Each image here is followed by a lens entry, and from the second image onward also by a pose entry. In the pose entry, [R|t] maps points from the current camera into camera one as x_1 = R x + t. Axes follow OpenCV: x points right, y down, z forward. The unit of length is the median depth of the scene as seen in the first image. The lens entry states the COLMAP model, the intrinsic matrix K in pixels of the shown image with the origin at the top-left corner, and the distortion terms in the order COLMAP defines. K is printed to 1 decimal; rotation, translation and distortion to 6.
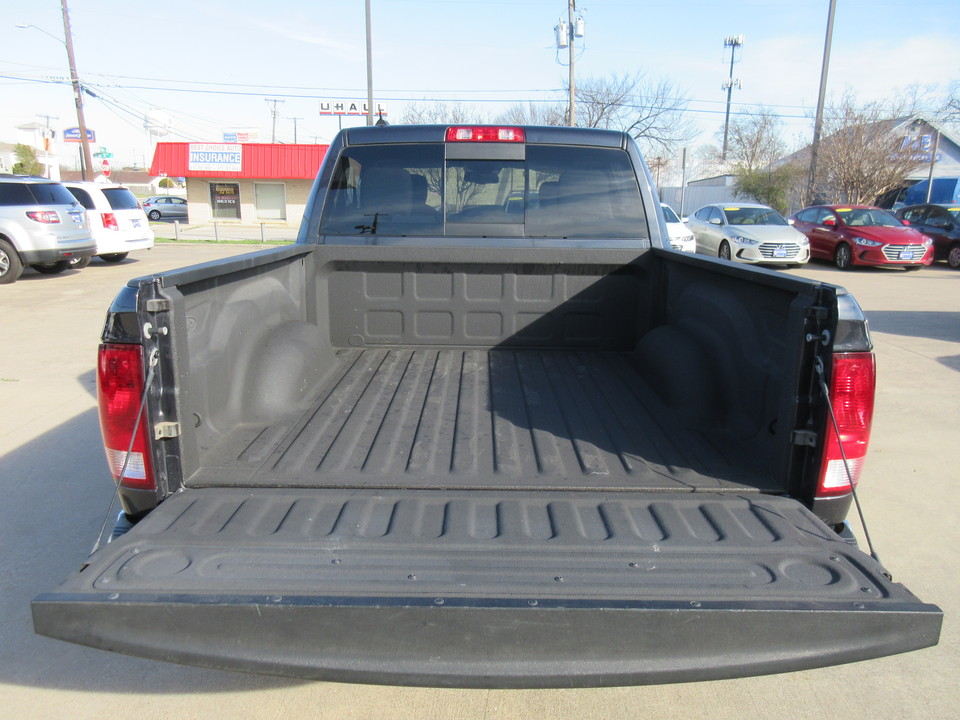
lens RADIAL K [[708.5, 0, 479.1], [0, 708.5, 360.3], [0, 0, 1]] dist [0.011926, -0.006012]
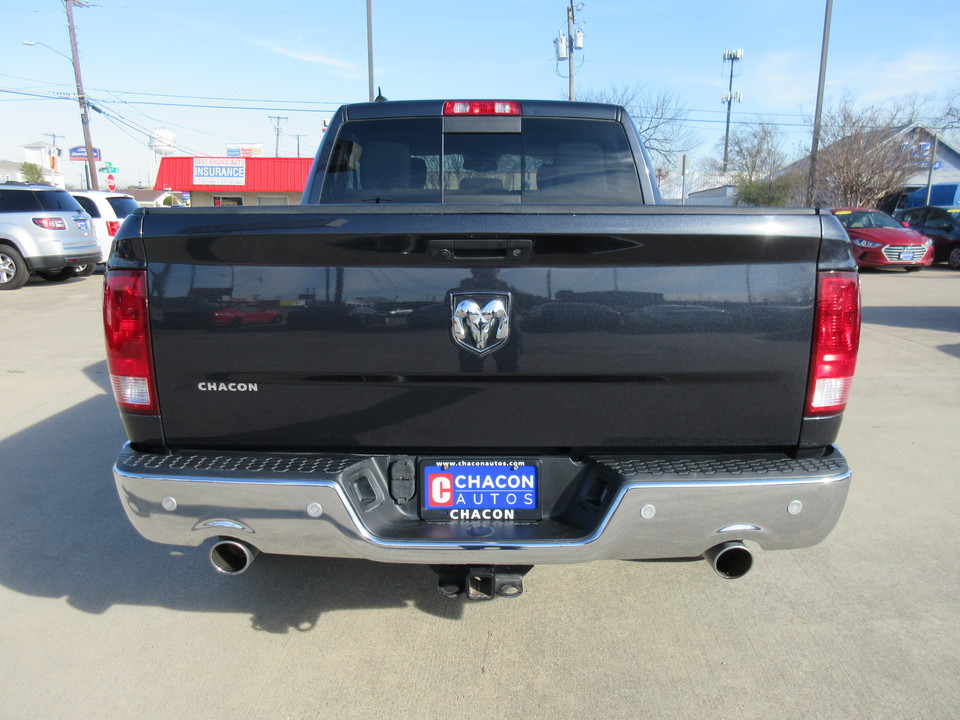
lens RADIAL K [[708.5, 0, 478.7], [0, 708.5, 358.5], [0, 0, 1]] dist [0.011926, -0.006012]
pose [[0.999941, -0.009286, -0.005569, 0.001437], [0.009155, 0.999690, -0.023135, 0.015641], [0.005782, 0.023083, 0.999717, -0.002898]]
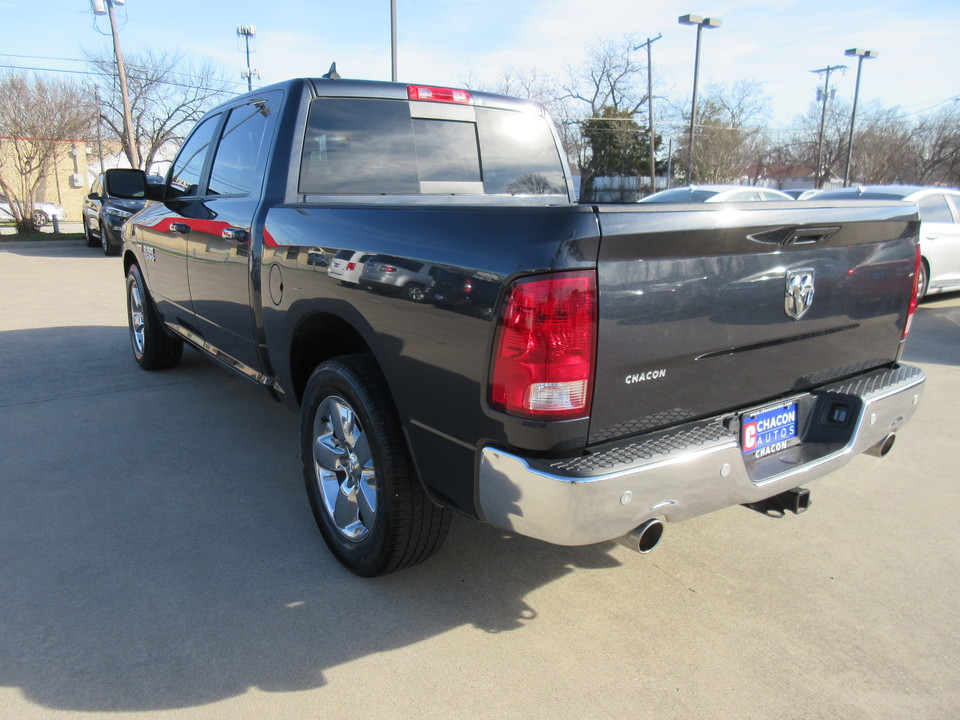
lens RADIAL K [[708.5, 0, 477.6], [0, 708.5, 355.9], [0, 0, 1]] dist [0.011926, -0.006012]
pose [[0.813177, -0.139853, 0.564964, -0.140538], [0.134953, 0.989553, 0.050715, 0.002983], [-0.566154, 0.035003, 0.823556, 0.031210]]
